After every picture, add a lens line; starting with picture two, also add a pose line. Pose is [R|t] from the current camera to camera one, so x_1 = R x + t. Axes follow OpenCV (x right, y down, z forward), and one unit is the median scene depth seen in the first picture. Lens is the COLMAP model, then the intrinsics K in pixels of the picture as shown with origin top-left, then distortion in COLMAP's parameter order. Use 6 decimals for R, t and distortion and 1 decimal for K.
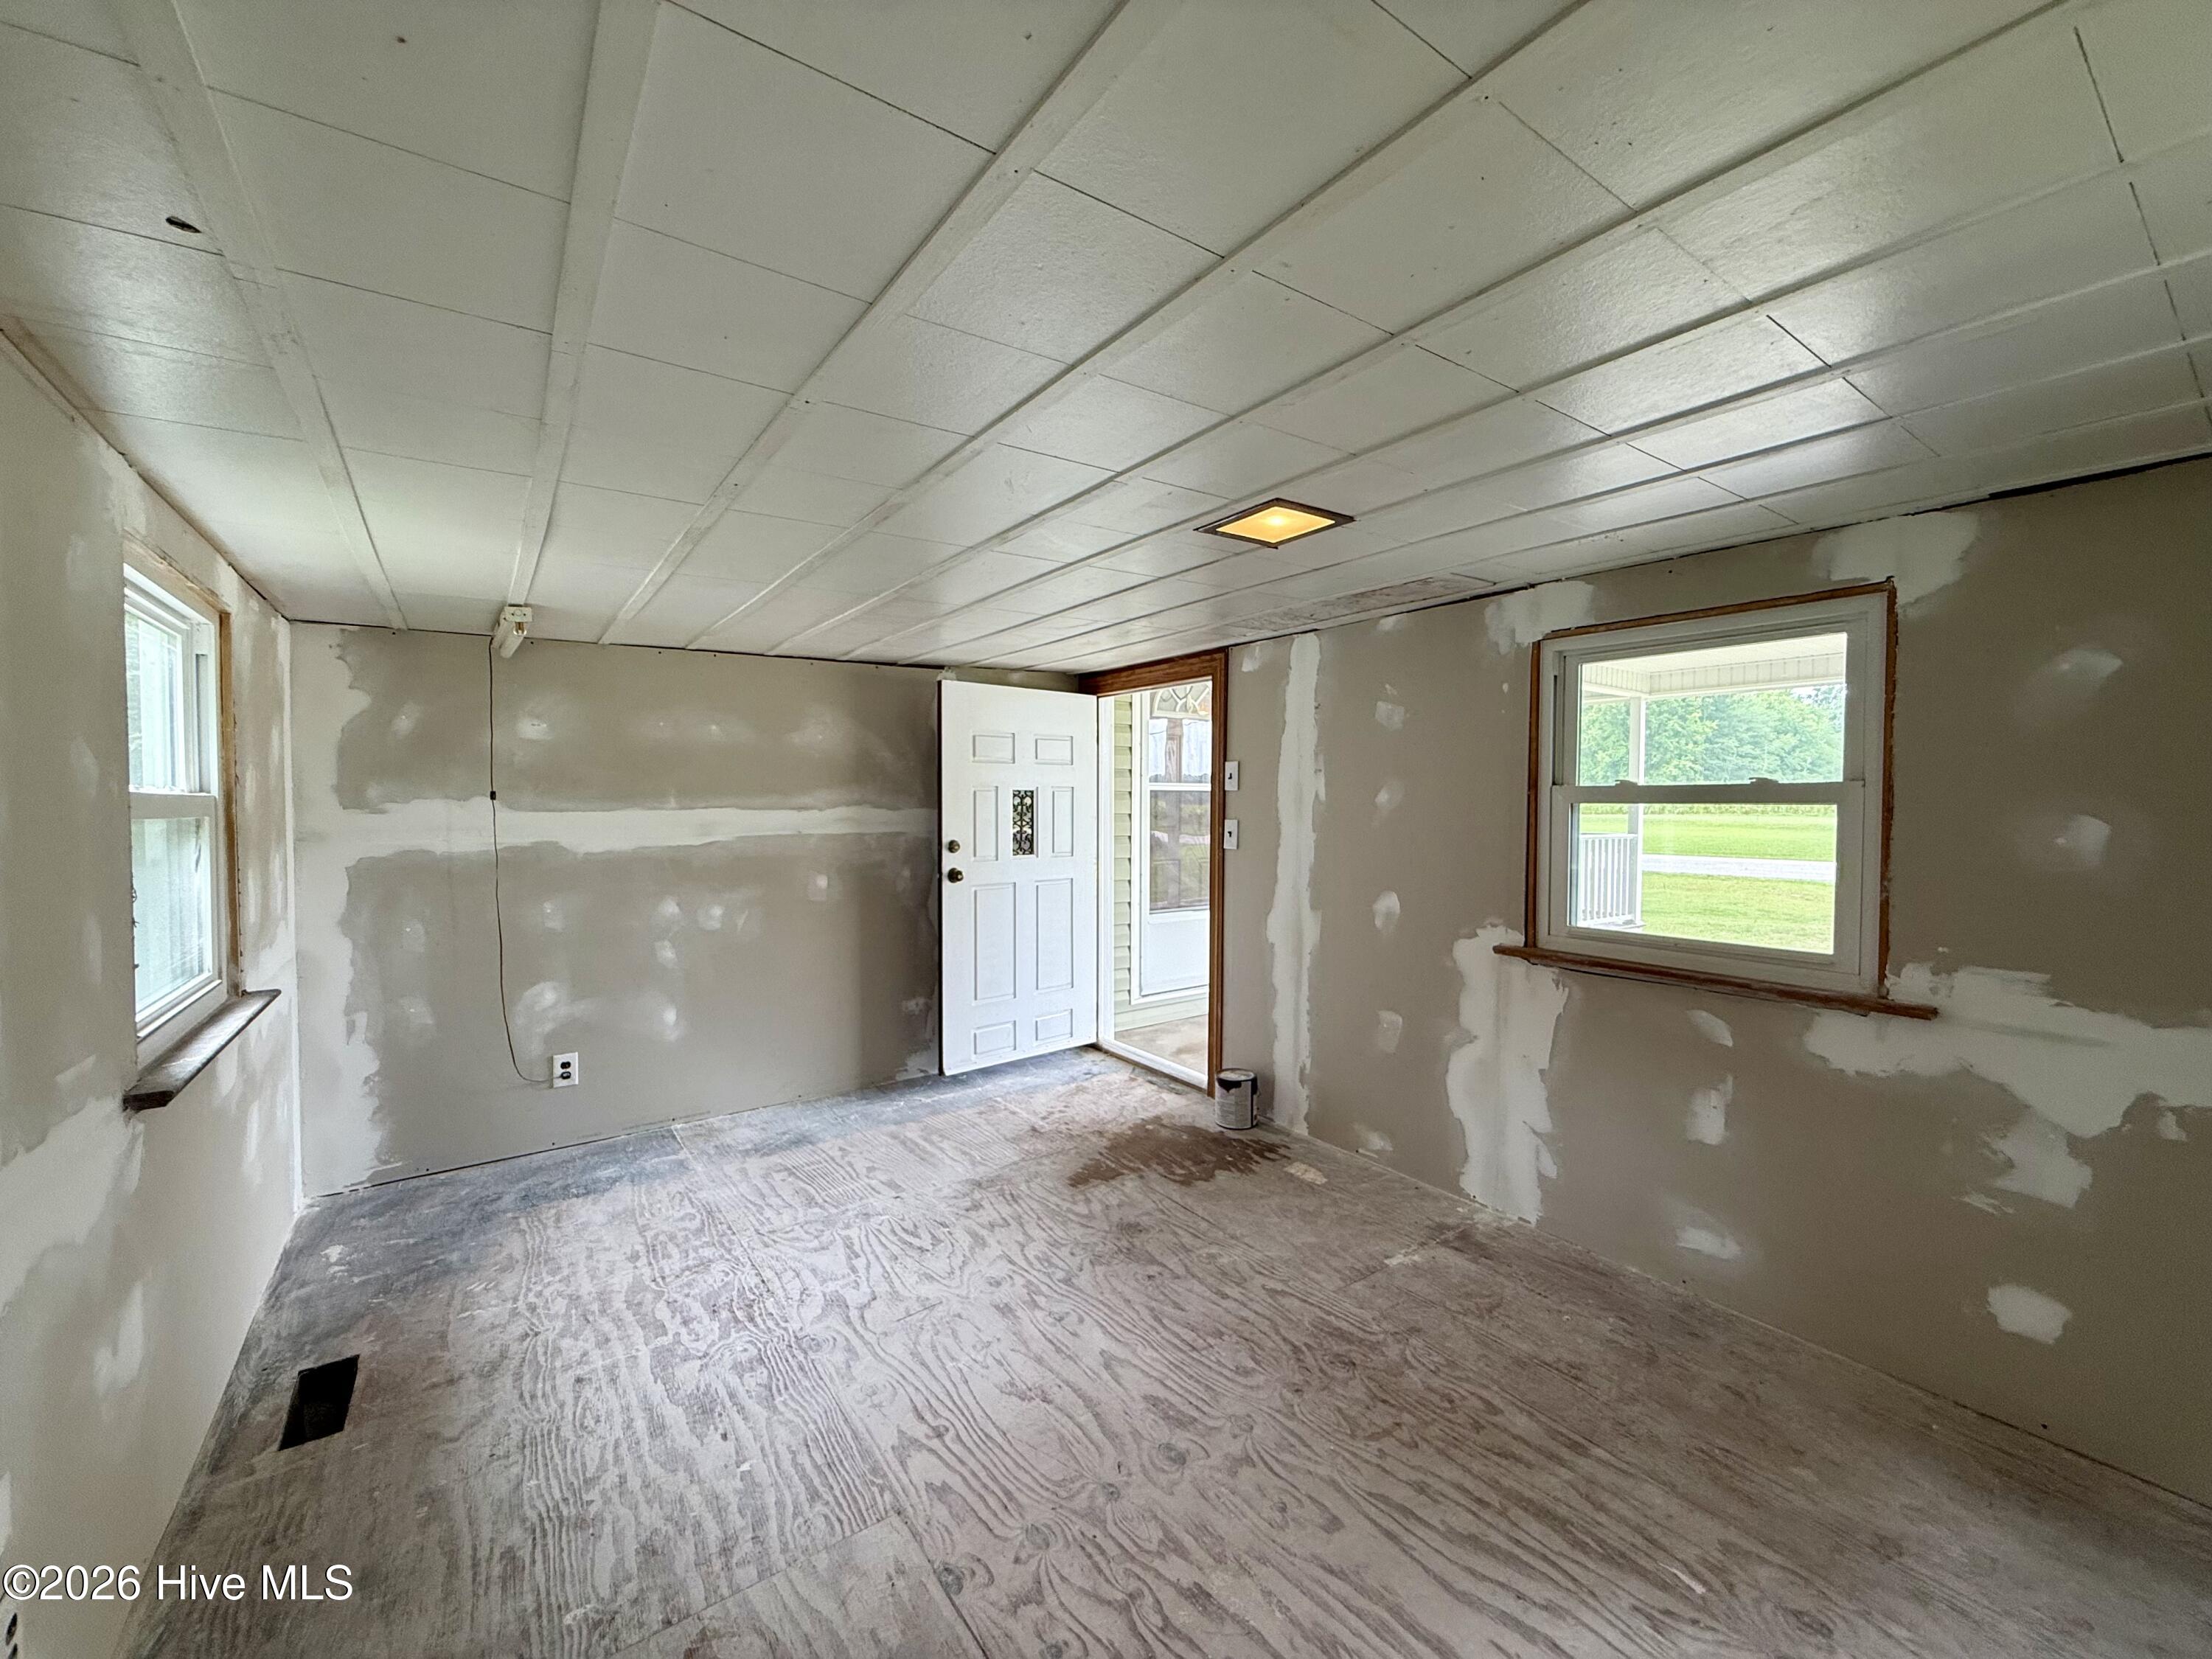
lens RADIAL K [[881.5, 0, 1098.9], [0, 881.5, 828.7], [0, 0, 1]] dist [-0.000601, 0.000629]
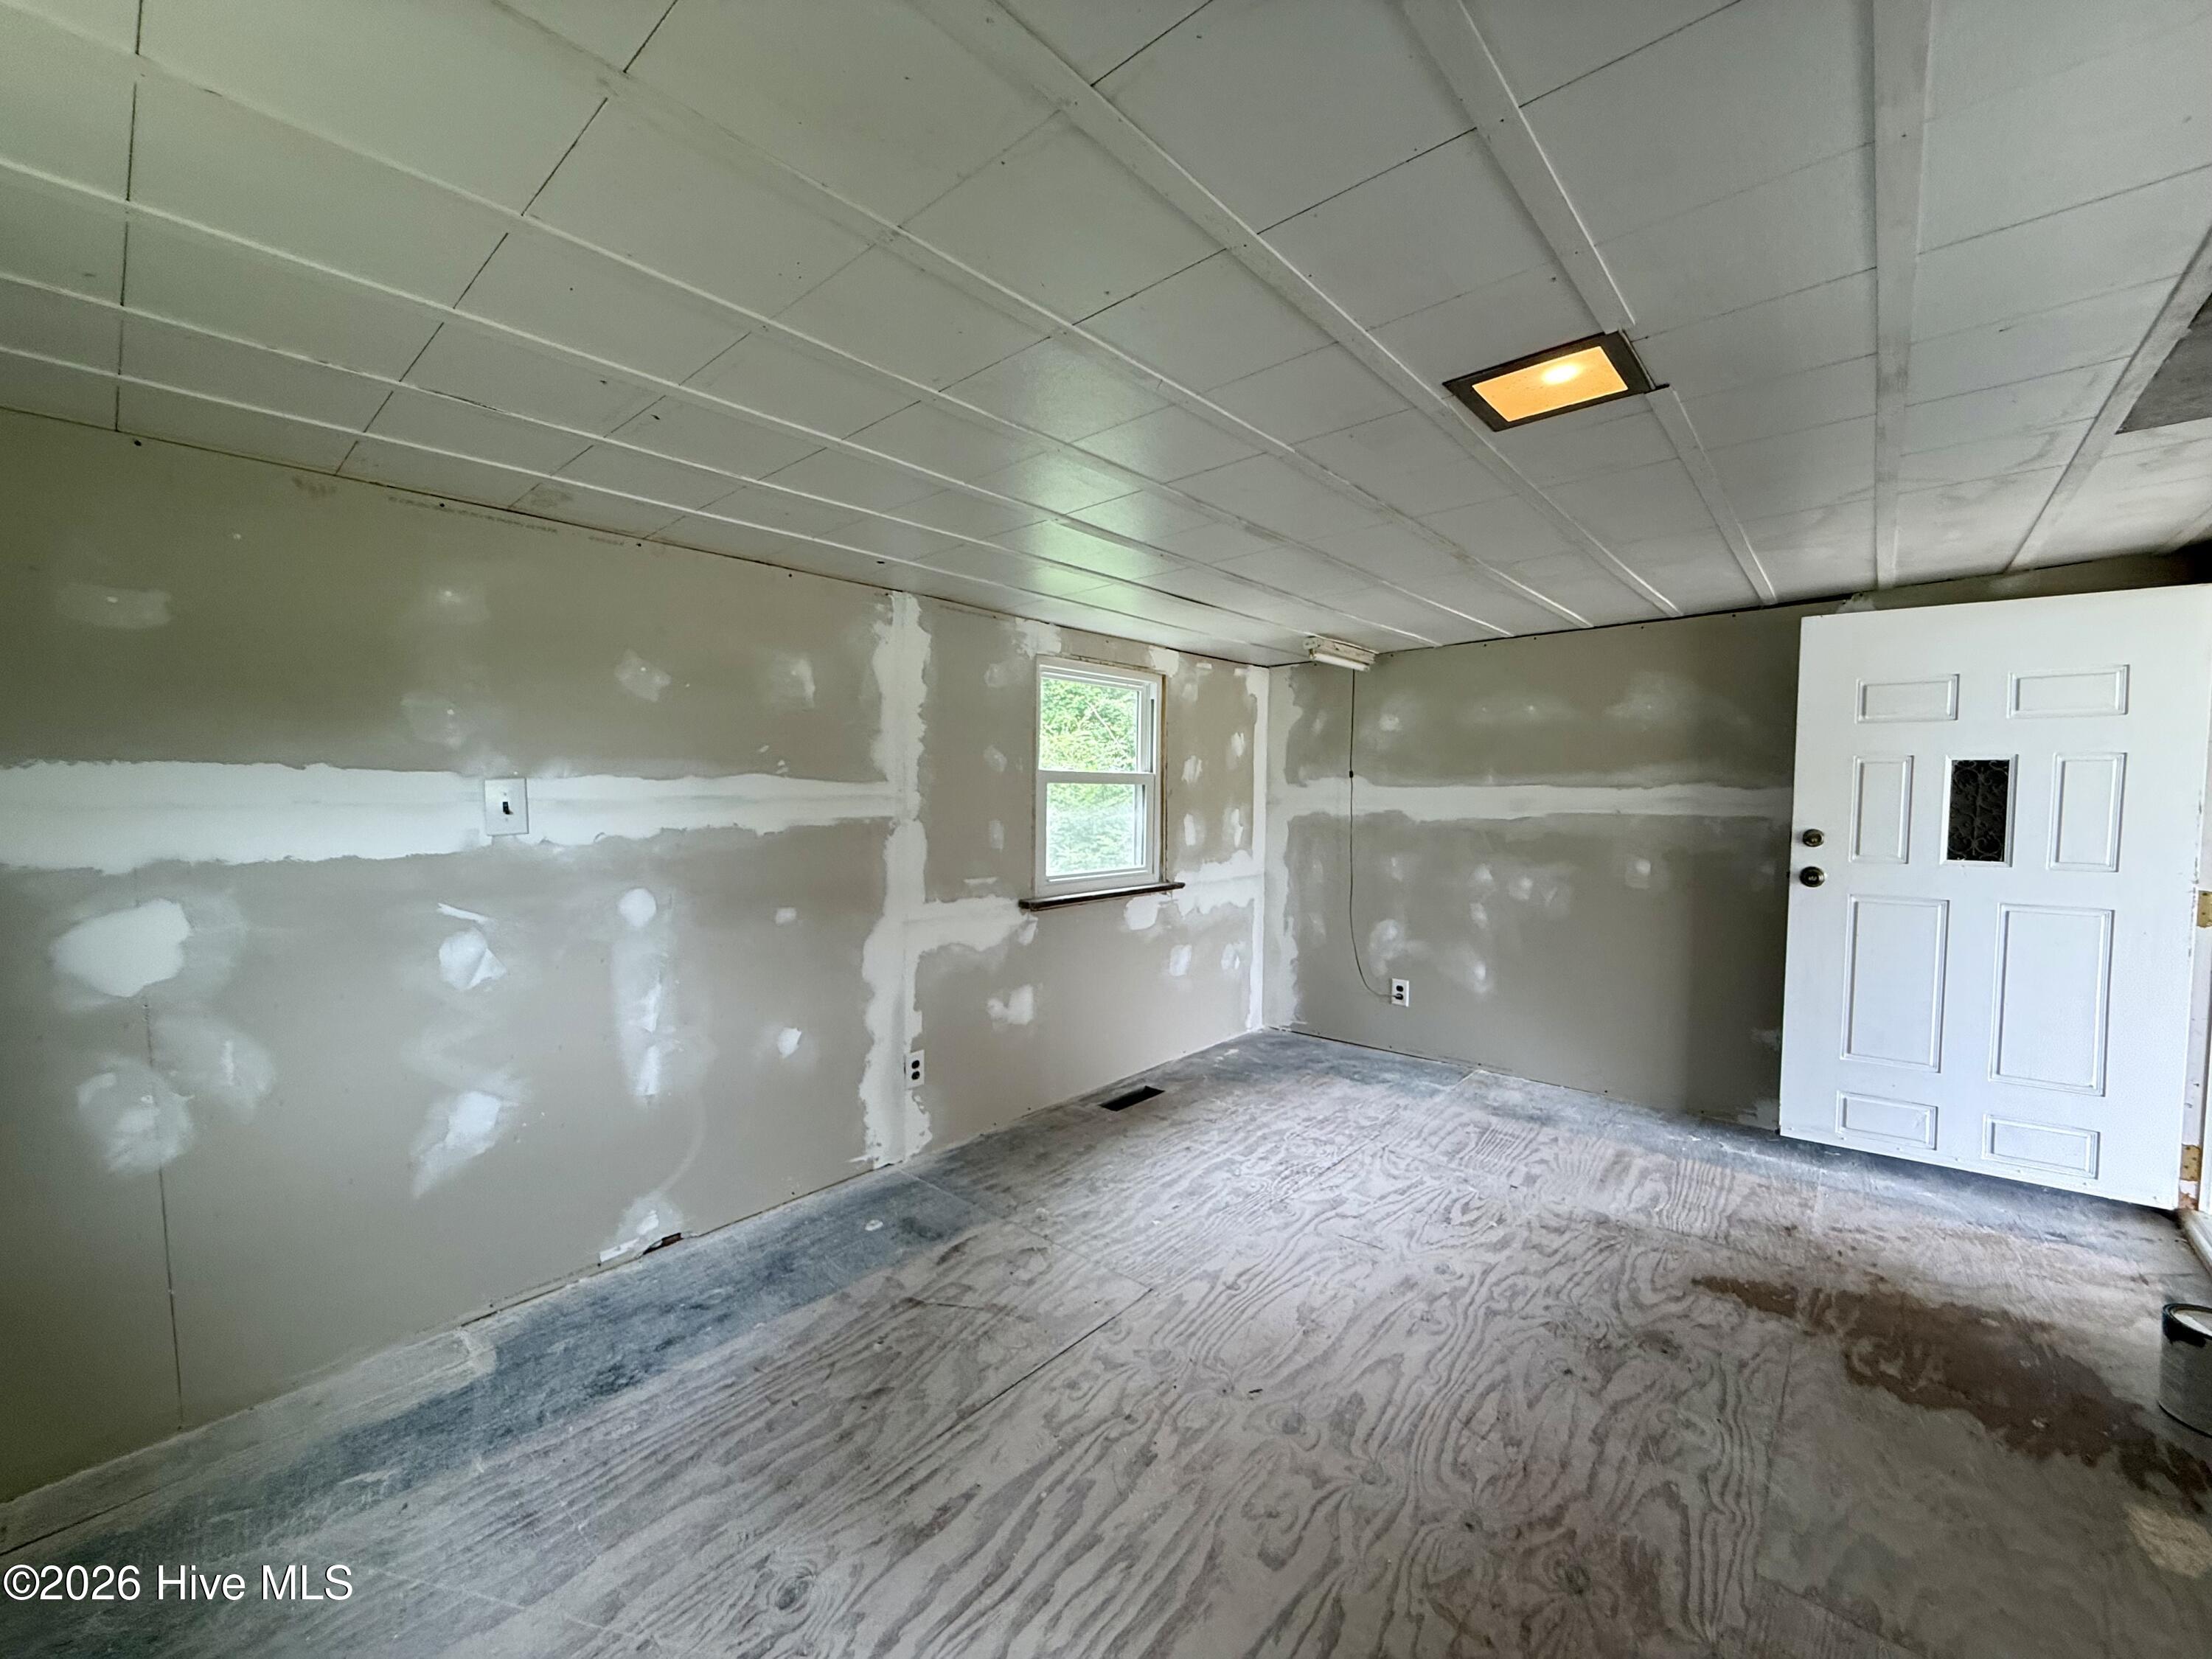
lens RADIAL K [[881.5, 0, 1098.9], [0, 881.5, 828.7], [0, 0, 1]] dist [-0.000601, 0.000629]
pose [[0.226944, 0.048182, -0.972715, 0.621143], [-0.036436, 0.998496, 0.040958, 0.005329], [0.973226, 0.026147, 0.228358, 0.348777]]
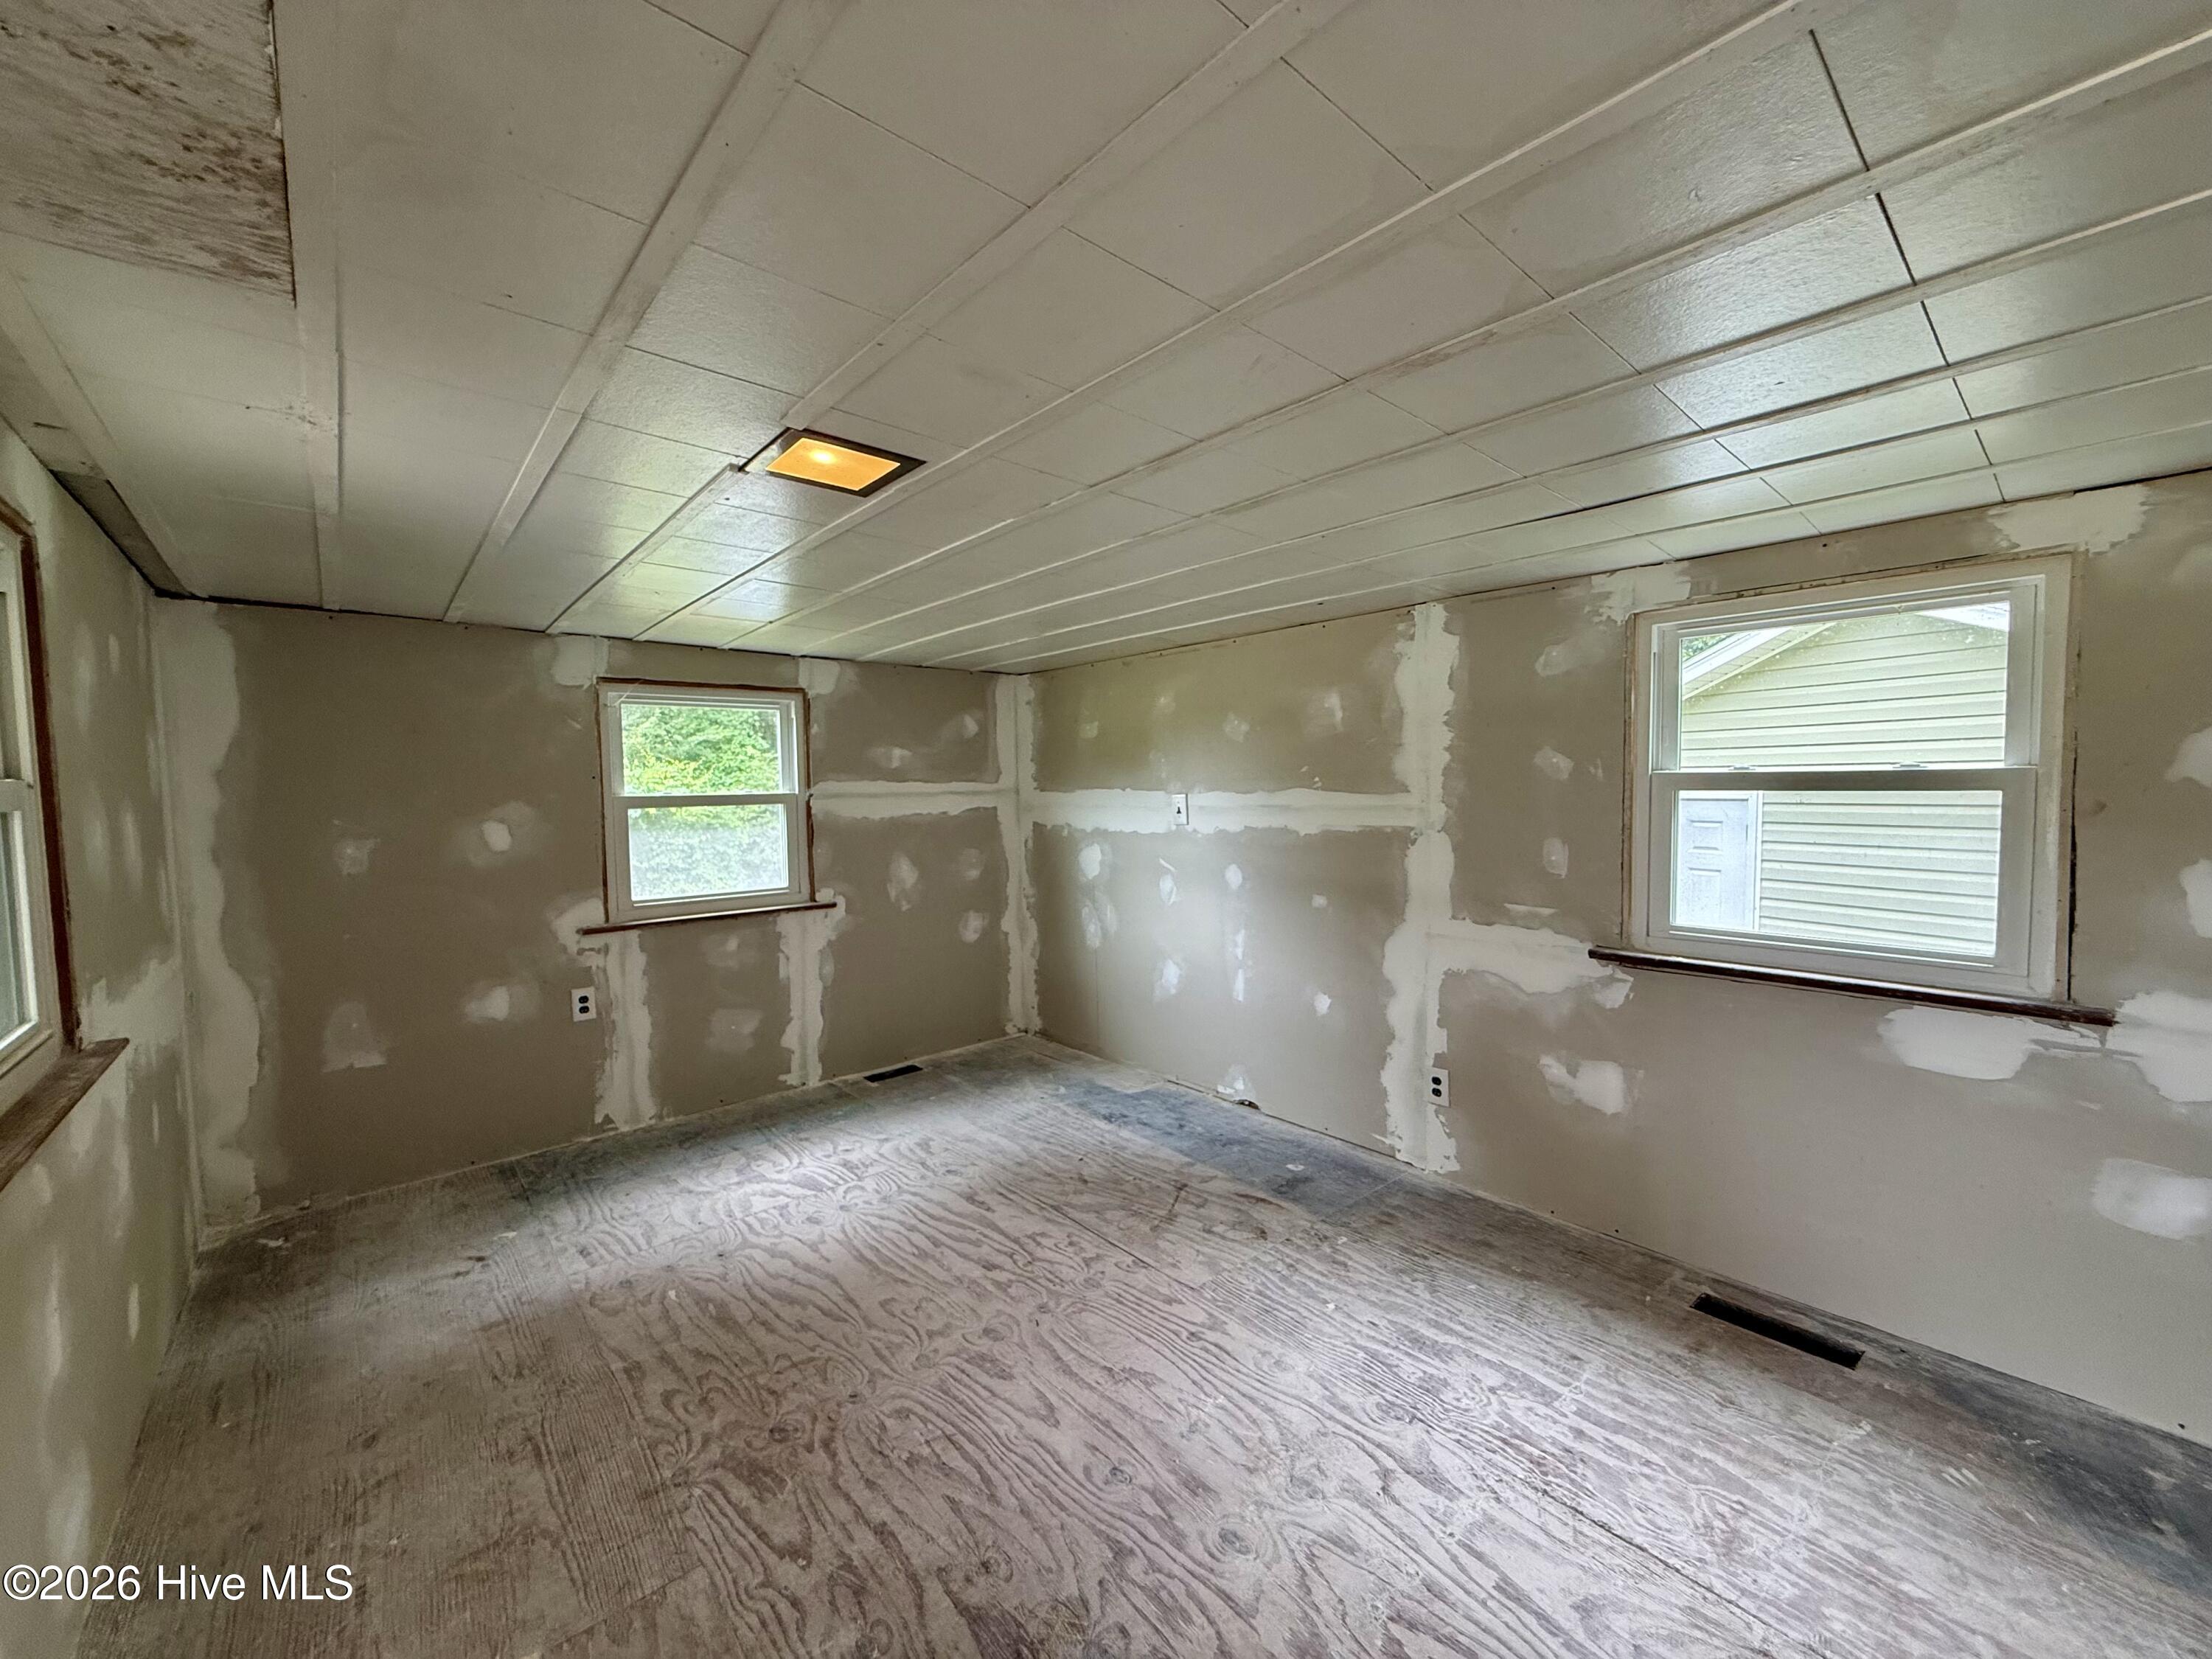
lens RADIAL K [[881.5, 0, 1098.9], [0, 881.5, 828.7], [0, 0, 1]] dist [-0.000601, 0.000629]
pose [[-0.995762, 0.020089, -0.089752, 0.021978], [0.012917, 0.996728, 0.079784, -0.045601], [0.091061, 0.078287, -0.992763, 1.381665]]
